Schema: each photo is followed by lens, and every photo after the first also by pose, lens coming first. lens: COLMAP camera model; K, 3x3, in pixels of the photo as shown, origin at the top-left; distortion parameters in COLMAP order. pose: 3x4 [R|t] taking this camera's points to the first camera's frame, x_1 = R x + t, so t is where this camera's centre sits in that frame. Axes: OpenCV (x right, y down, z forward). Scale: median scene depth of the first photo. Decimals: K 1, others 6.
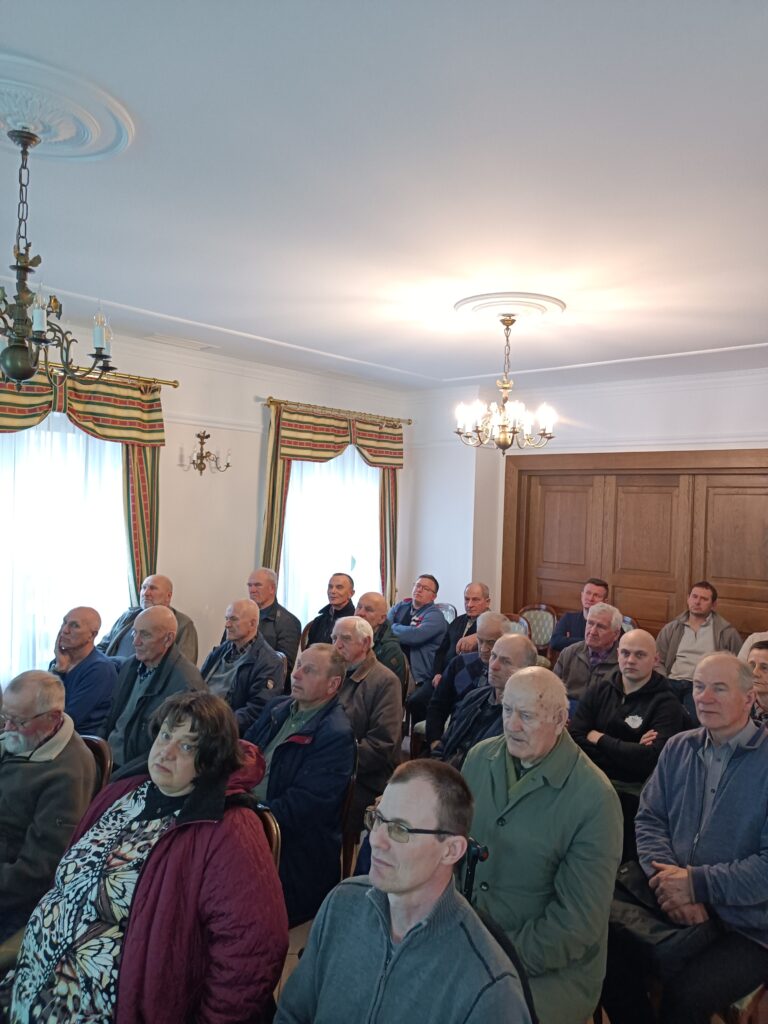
lens RADIAL K [[756.2, 0, 384.0], [0, 756.2, 512.0], [0, 0, 1]] dist [0.025982, -0.008280]
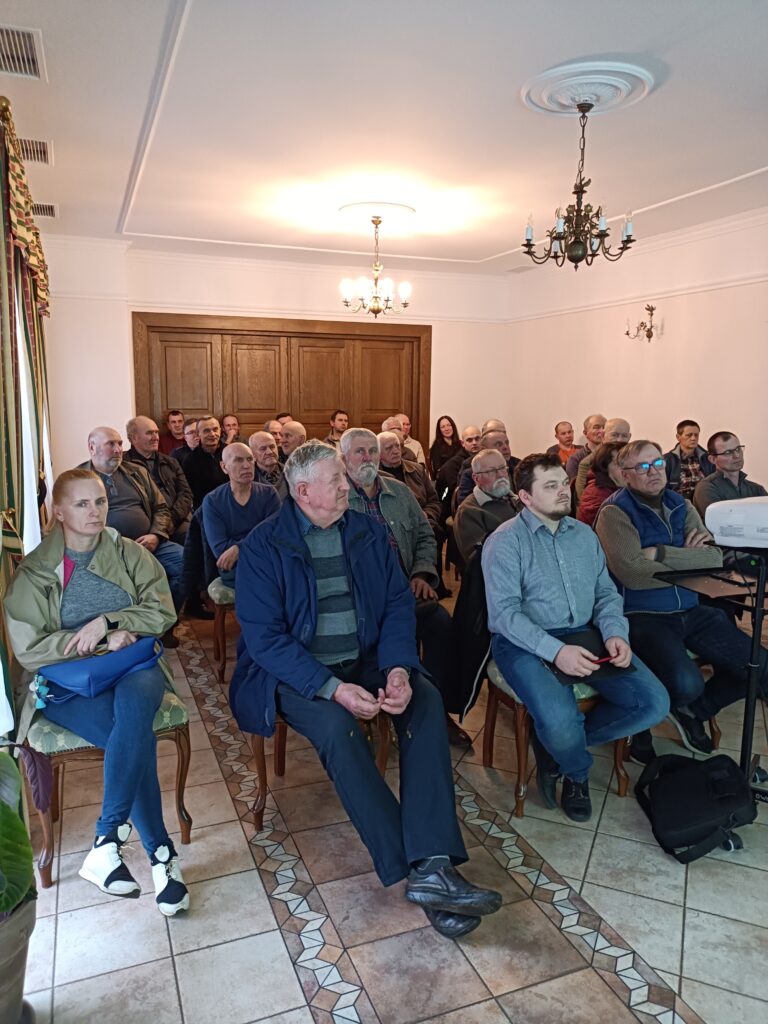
lens RADIAL K [[756.2, 0, 384.0], [0, 756.2, 512.0], [0, 0, 1]] dist [0.025982, -0.008280]
pose [[0.431490, -0.164912, 0.886916, -0.811475], [0.011496, 0.984074, 0.177385, 0.022627], [-0.902044, -0.066343, 0.426514, 0.232761]]
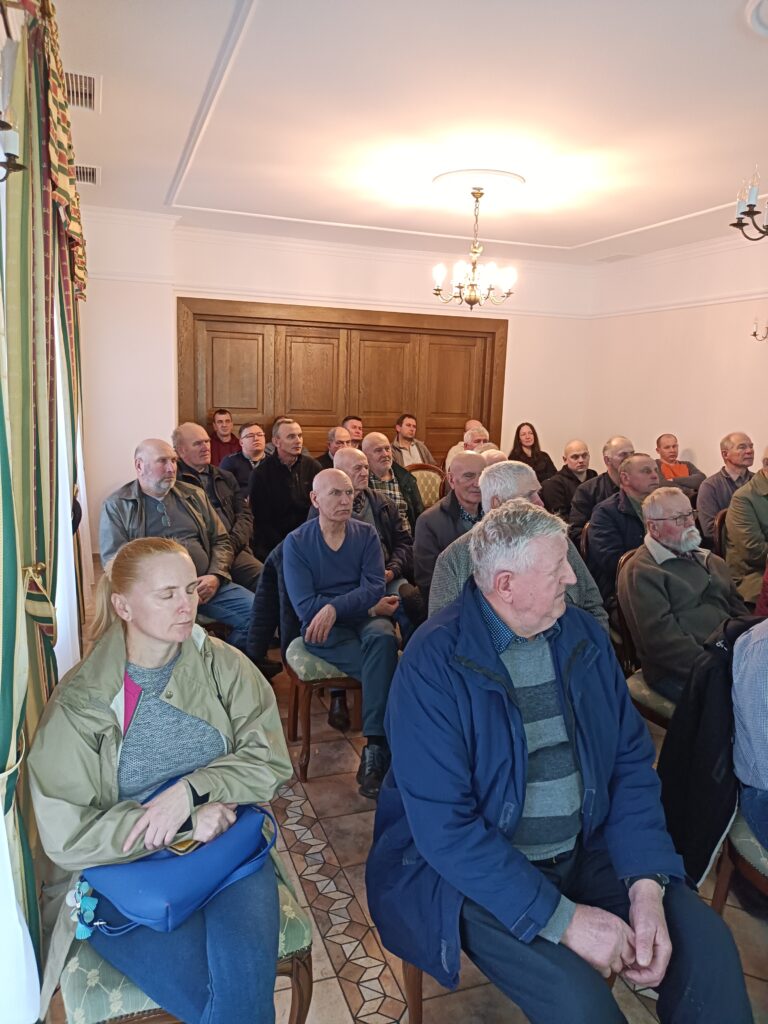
lens RADIAL K [[756.2, 0, 384.0], [0, 756.2, 512.0], [0, 0, 1]] dist [0.025982, -0.008280]
pose [[0.457569, -0.160733, 0.874526, -0.701875], [-0.011727, 0.982350, 0.186687, 0.012334], [-0.889097, -0.095678, 0.447608, 0.374228]]
